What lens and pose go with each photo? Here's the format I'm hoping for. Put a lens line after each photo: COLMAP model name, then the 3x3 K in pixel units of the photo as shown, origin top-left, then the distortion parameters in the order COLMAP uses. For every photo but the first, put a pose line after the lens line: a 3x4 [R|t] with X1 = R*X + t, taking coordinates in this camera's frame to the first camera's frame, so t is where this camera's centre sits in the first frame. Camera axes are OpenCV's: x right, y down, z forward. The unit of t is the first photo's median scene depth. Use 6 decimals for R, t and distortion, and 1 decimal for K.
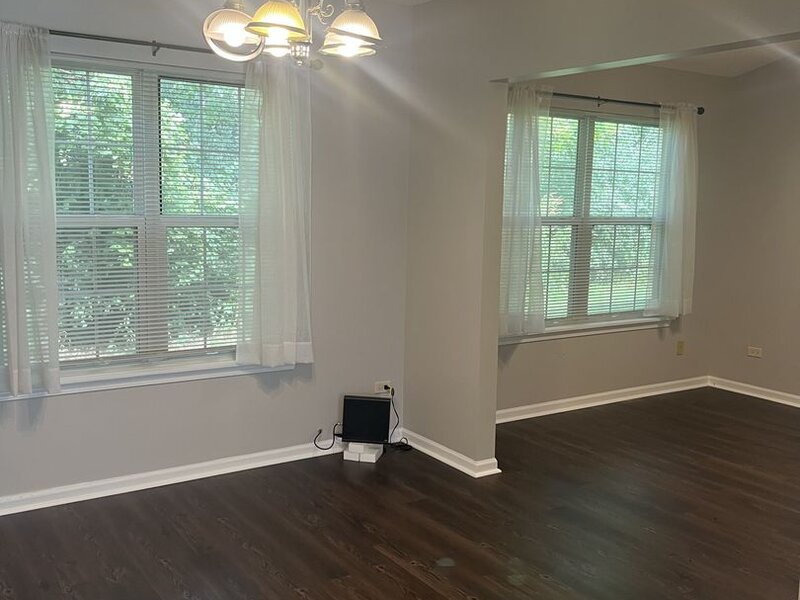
lens RADIAL K [[831.1, 0, 379.3], [0, 831.1, 303.3], [0, 0, 1]] dist [0.118079, -0.004832]
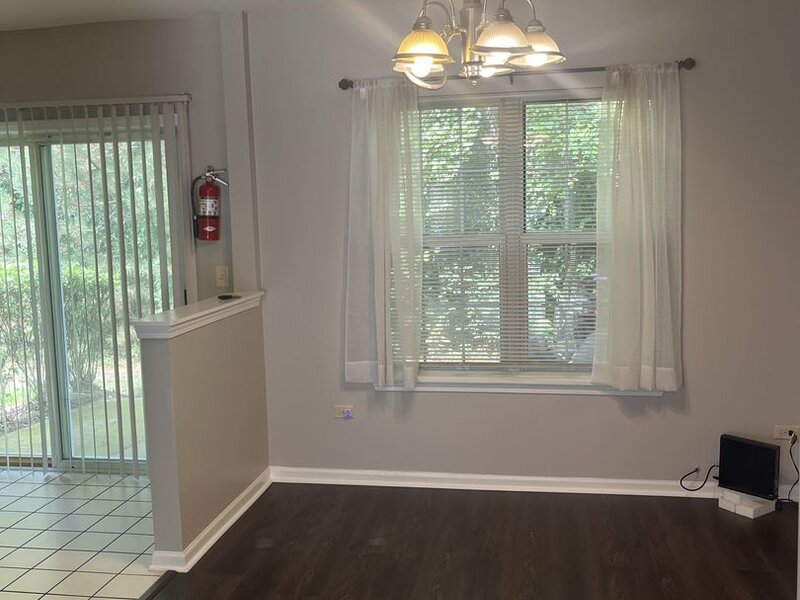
lens RADIAL K [[806.7, 0, 389.2], [0, 806.7, 304.8], [0, 0, 1]] dist [0.038252, -0.020798]
pose [[0.724932, 0.044800, -0.687362, 0.293548], [-0.051800, 0.998603, 0.010455, -0.016224], [0.686870, 0.028026, 0.726240, 0.141203]]
